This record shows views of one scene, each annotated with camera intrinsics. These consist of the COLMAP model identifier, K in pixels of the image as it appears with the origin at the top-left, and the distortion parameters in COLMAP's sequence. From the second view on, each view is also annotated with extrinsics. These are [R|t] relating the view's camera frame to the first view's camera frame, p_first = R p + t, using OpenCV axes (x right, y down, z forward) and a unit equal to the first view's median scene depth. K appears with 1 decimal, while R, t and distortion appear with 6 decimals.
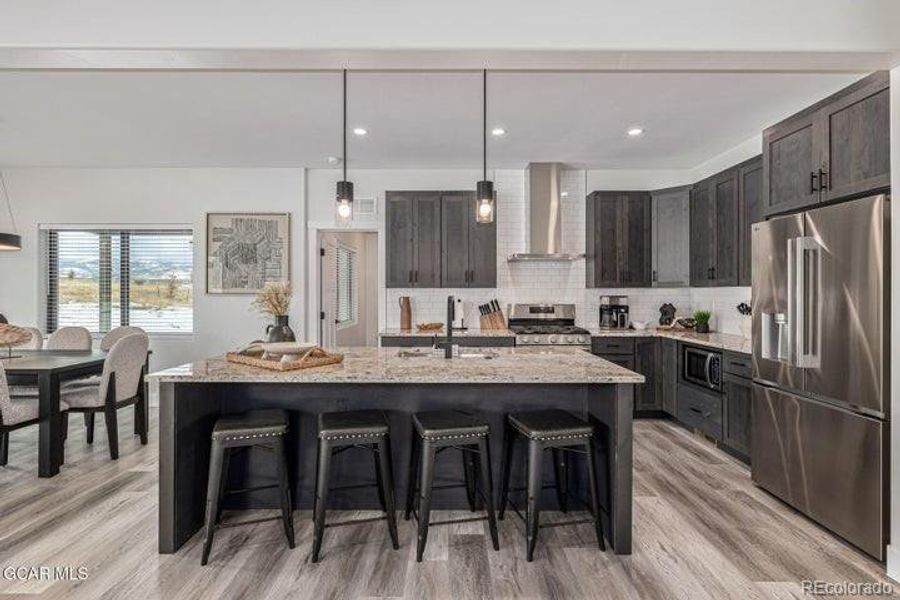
lens RADIAL K [[433.0, 0, 449.1], [0, 433.0, 294.6], [0, 0, 1]] dist [-0.006661, 0.003341]
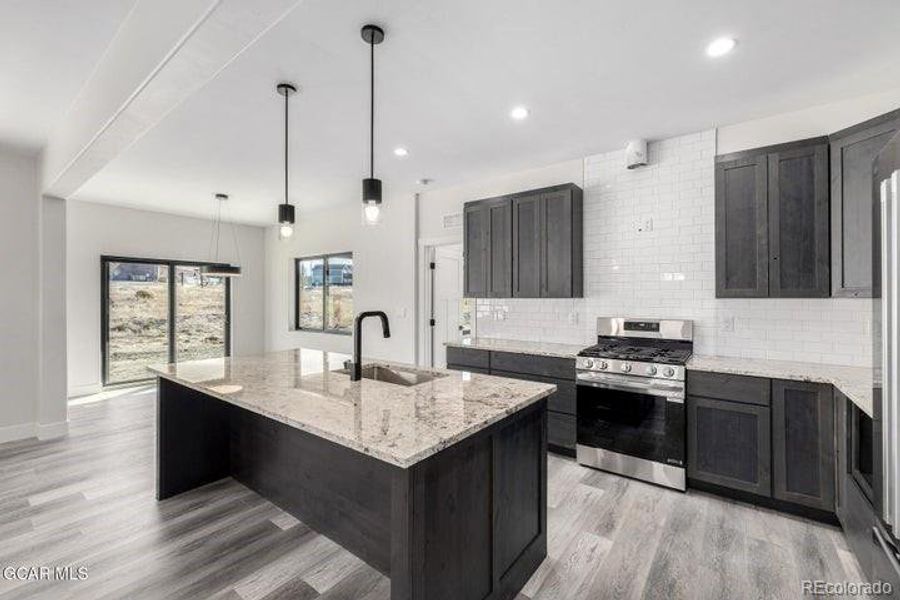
lens RADIAL K [[379.3, 0, 450.0], [0, 379.3, 296.3], [0, 0, 1]] dist [0.001243, -0.000818]
pose [[0.798619, -0.002516, -0.601832, 0.390553], [-0.000291, 0.999990, -0.004566, -0.016534], [0.601837, 0.003822, 0.798610, 0.291195]]
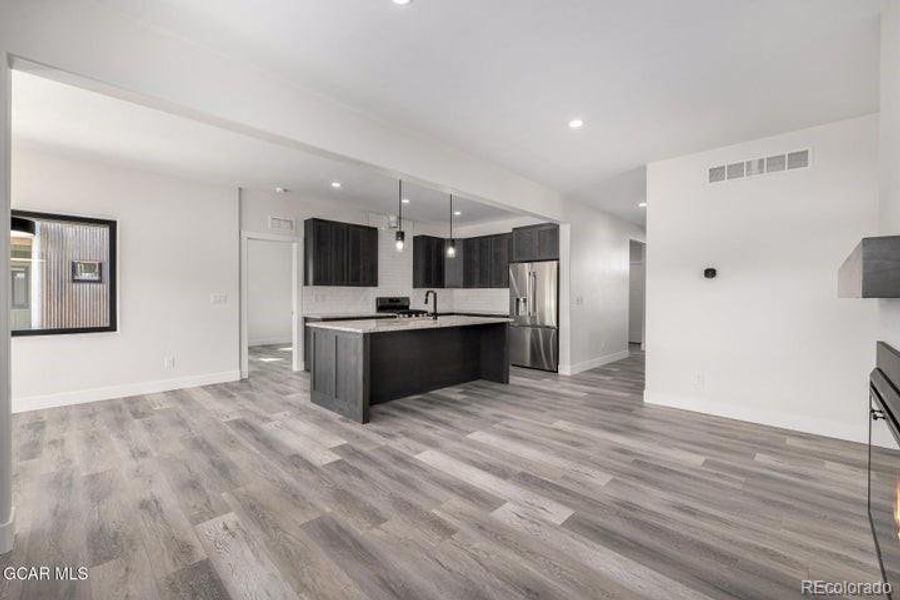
lens RADIAL K [[379.3, 0, 449.5], [0, 379.3, 297.5], [0, 0, 1]] dist [0.001243, -0.000818]
pose [[0.696461, -0.000620, 0.717595, -0.787075], [-0.003811, 0.999982, 0.004562, 0.017779], [-0.717585, -0.005912, 0.696446, -0.210653]]
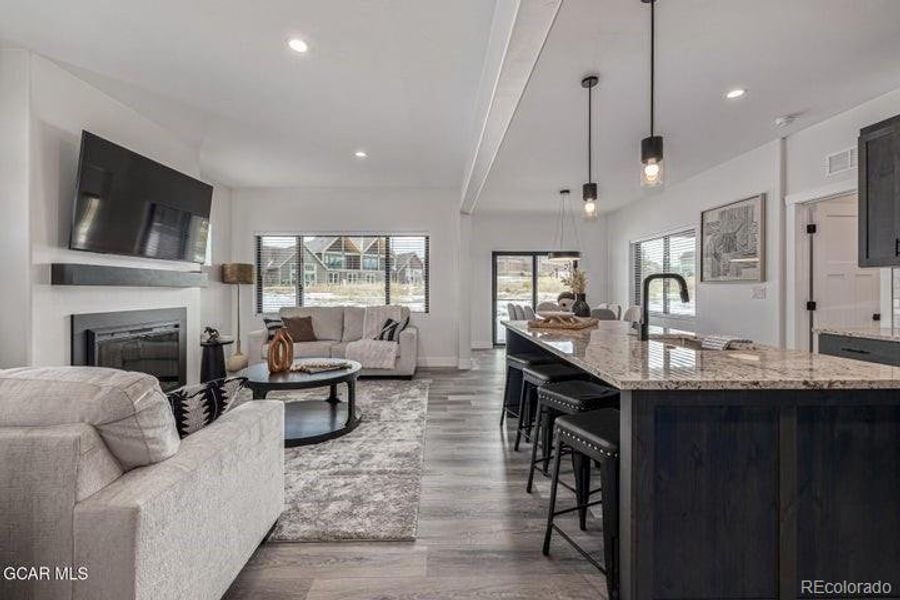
lens RADIAL K [[379.3, 0, 447.5], [0, 379.3, 294.3], [0, 0, 1]] dist [0.001243, -0.000818]
pose [[0.024705, 0.010516, -0.999639, 0.490942], [-0.001134, 0.999944, 0.010491, 0.024001], [0.999694, 0.000874, 0.024716, 0.340917]]
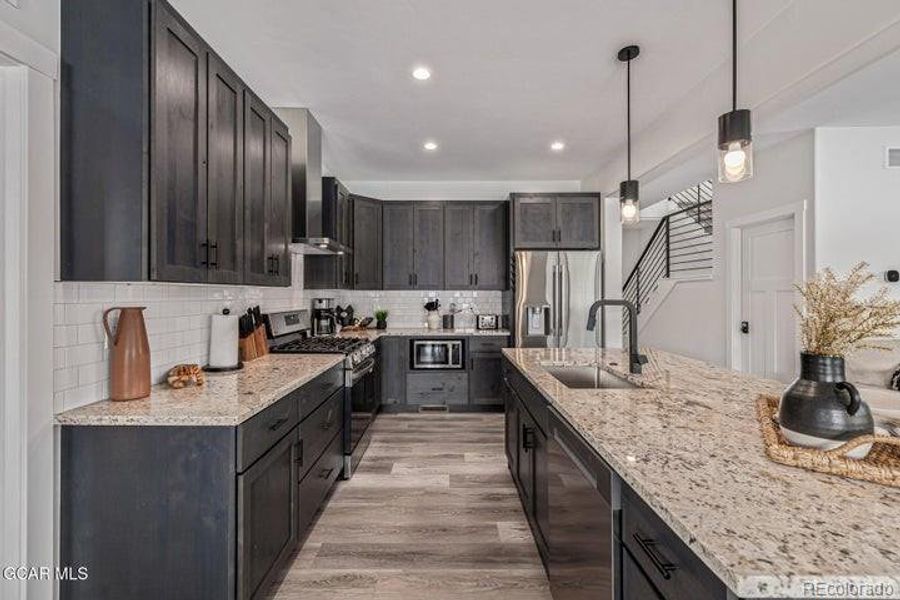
lens RADIAL K [[379.3, 0, 438.5], [0, 379.3, 292.5], [0, 0, 1]] dist [0.001243, -0.000818]
pose [[0.015492, 0.004913, 0.999868, -0.452681], [0.000647, 0.999988, -0.004923, -0.004994], [-0.999880, 0.000724, 0.015488, 0.843338]]
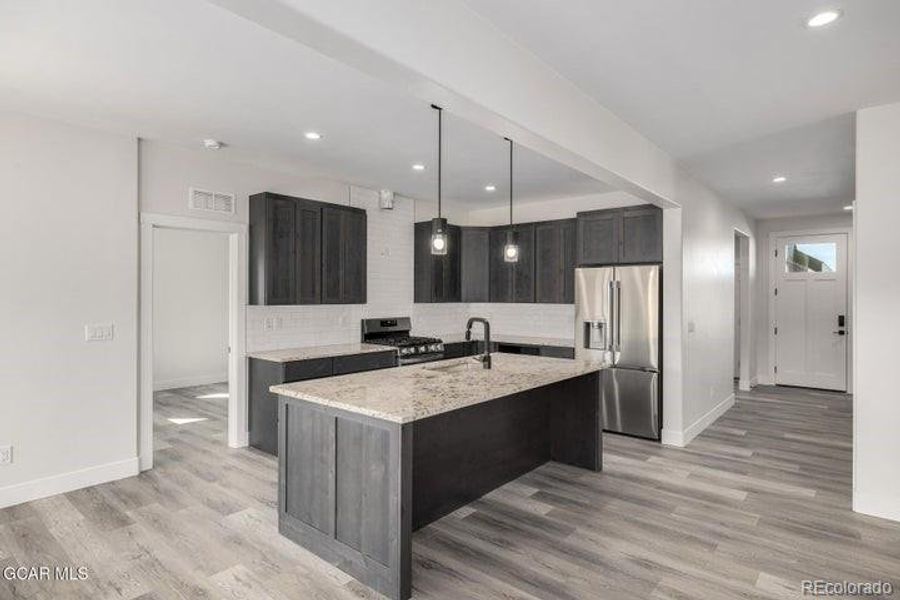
lens RADIAL K [[490.3, 0, 448.3], [0, 490.3, 294.1], [0, 0, 1]] dist [0.006816, -0.000296]
pose [[0.644080, 0.004507, 0.764945, -0.705057], [-0.002355, 0.999990, -0.003909, -0.037280], [-0.764954, 0.000716, 0.644084, 0.109129]]
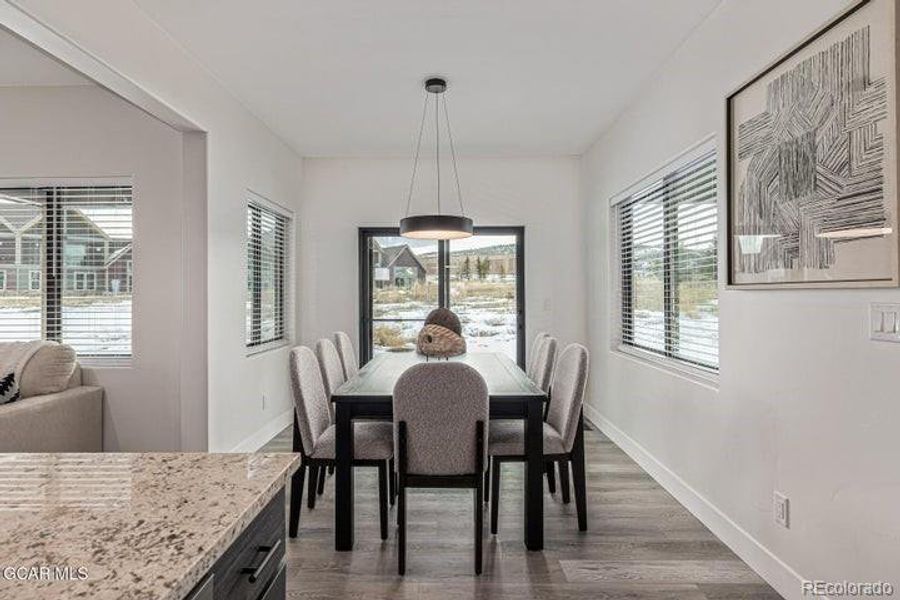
lens RADIAL K [[499.6, 0, 452.3], [0, 499.6, 290.5], [0, 0, 1]] dist [-0.002190, -0.000085]
pose [[0.000253, -0.009381, -0.999956, -0.078713], [0.003977, 0.999948, -0.009380, 0.007074], [0.999992, -0.003974, 0.000290, 0.825004]]
